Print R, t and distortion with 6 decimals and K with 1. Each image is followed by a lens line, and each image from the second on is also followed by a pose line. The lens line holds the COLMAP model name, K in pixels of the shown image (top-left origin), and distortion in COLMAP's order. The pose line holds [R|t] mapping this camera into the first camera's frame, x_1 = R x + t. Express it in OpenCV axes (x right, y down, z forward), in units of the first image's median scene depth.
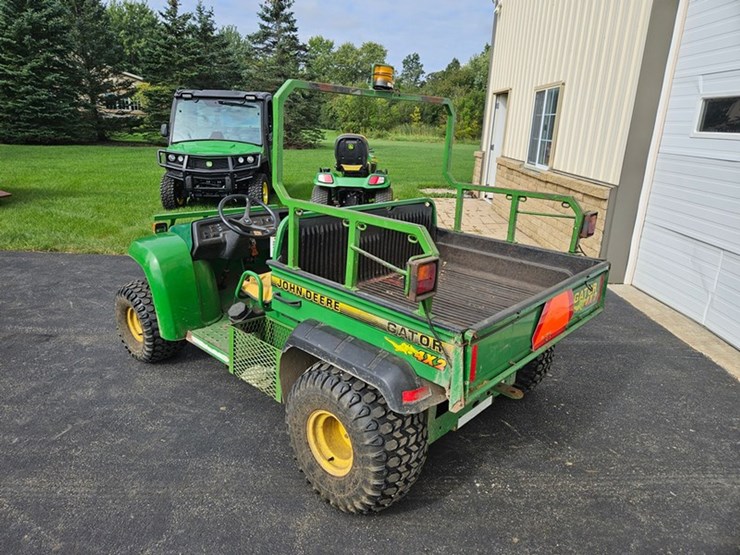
lens RADIAL K [[490.2, 0, 361.7], [0, 490.2, 275.0], [0, 0, 1]] dist [0.067353, -0.052300]
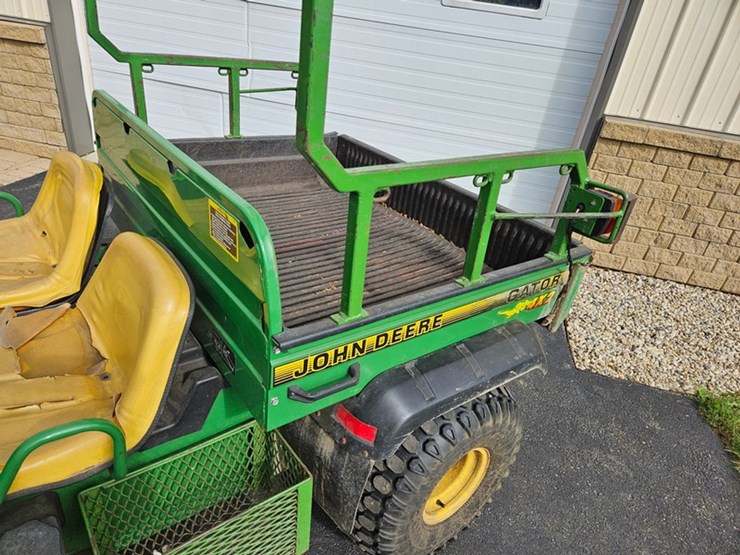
lens RADIAL K [[490.2, 0, 358.9], [0, 490.2, 283.9], [0, 0, 1]] dist [0.067353, -0.052300]
pose [[0.181971, -0.499979, 0.846704, -0.139998], [0.174552, 0.863830, 0.472578, -0.069846], [-0.967687, 0.061798, 0.244464, 0.239565]]
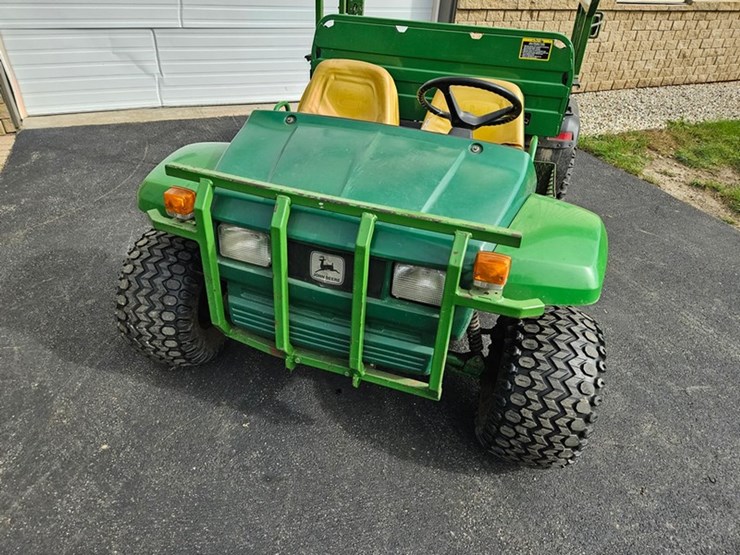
lens RADIAL K [[490.2, 0, 356.6], [0, 490.2, 283.5], [0, 0, 1]] dist [0.067353, -0.052300]
pose [[-0.424606, -0.563656, 0.708521, -0.270573], [0.203203, 0.703274, 0.681259, -0.150813], [-0.882280, 0.433241, -0.184078, 0.502915]]
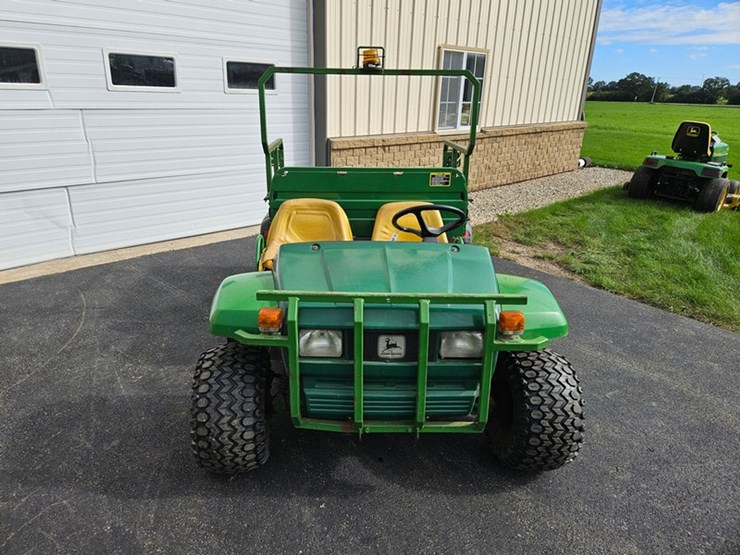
lens RADIAL K [[490.2, 0, 357.4], [0, 490.2, 275.8], [0, 0, 1]] dist [0.067353, -0.052300]
pose [[-0.705166, -0.297749, 0.643495, -0.268763], [0.164386, 0.814175, 0.556864, -0.199525], [-0.689723, 0.498463, -0.525183, 0.596561]]
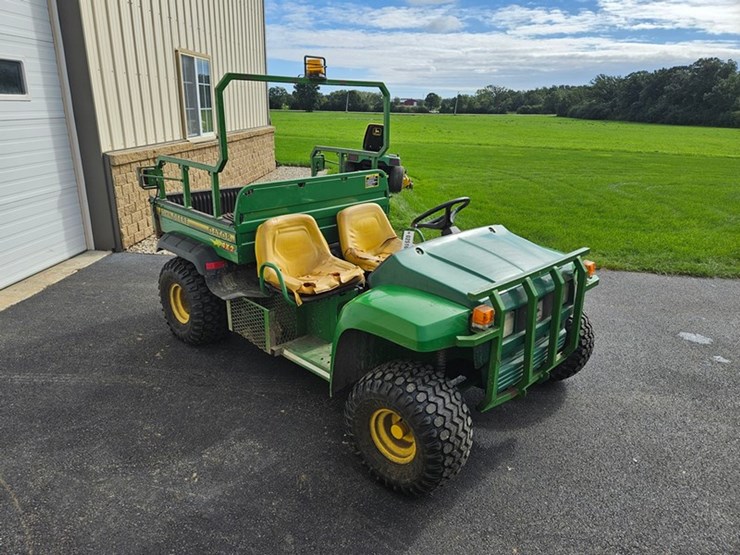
lens RADIAL K [[490.2, 0, 362.4], [0, 490.2, 277.8], [0, 0, 1]] dist [0.067353, -0.052300]
pose [[-0.997750, -0.066081, 0.011342, -0.037884], [-0.046278, 0.801164, 0.596653, -0.220858], [-0.048514, 0.594785, -0.802420, 0.703594]]
